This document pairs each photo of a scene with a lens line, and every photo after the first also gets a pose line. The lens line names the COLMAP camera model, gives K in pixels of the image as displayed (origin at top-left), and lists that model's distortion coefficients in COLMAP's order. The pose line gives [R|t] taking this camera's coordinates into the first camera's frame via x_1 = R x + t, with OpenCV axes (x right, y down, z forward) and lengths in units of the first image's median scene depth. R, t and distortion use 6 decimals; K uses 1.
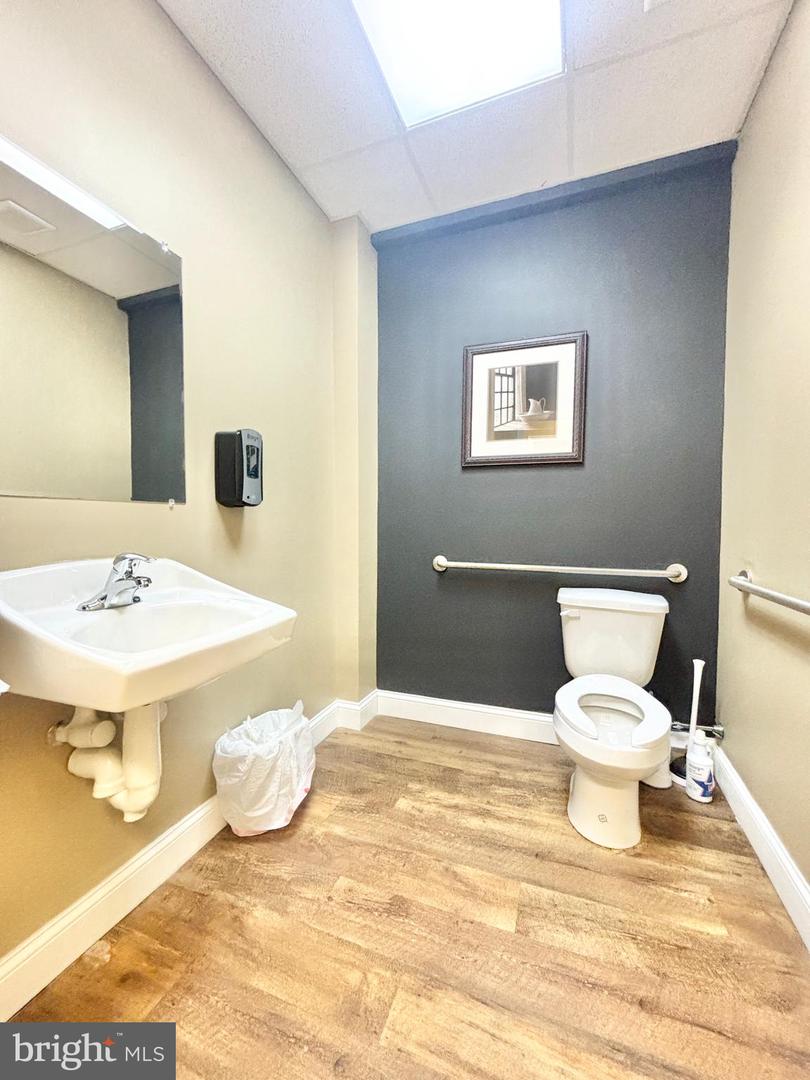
lens RADIAL K [[433.2, 0, 406.2], [0, 433.2, 540.9], [0, 0, 1]] dist [-0.000033, 0.000132]
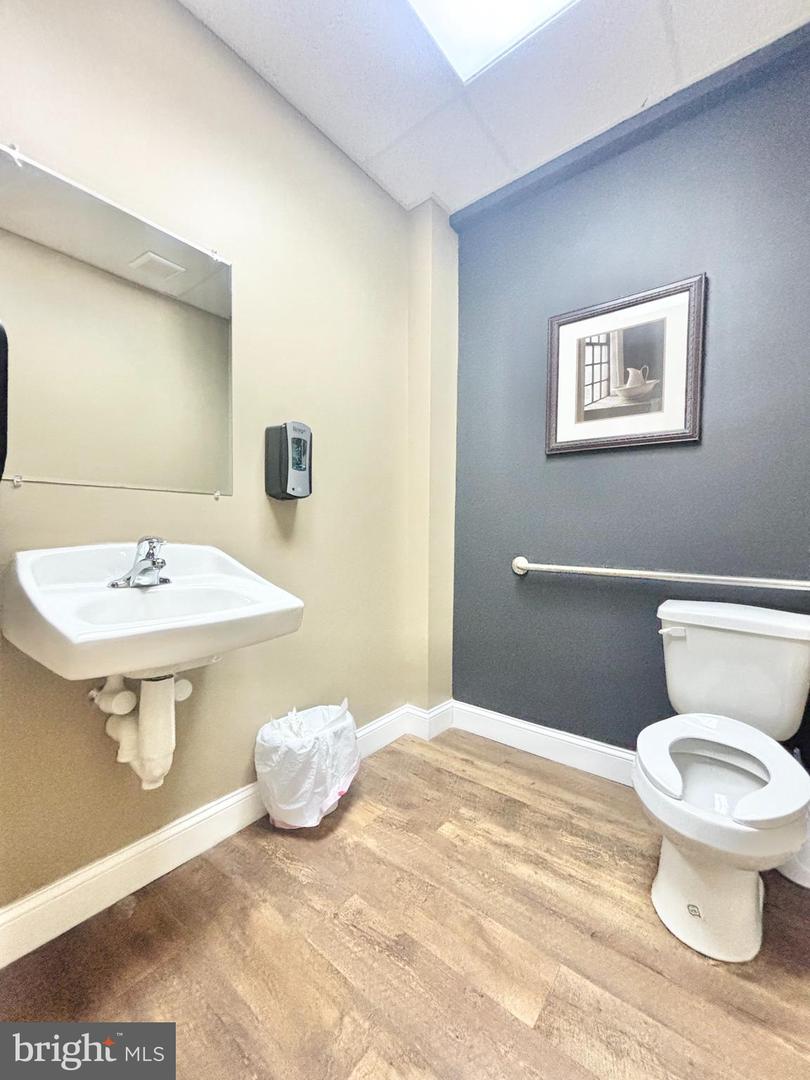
lens RADIAL K [[433.2, 0, 404.0], [0, 433.2, 541.3], [0, 0, 1]] dist [-0.000033, 0.000132]
pose [[0.949479, 0.014372, -0.313500, 0.190021], [-0.019665, 0.999712, -0.013729, 0.028159], [0.313213, 0.019200, 0.949489, 0.119564]]
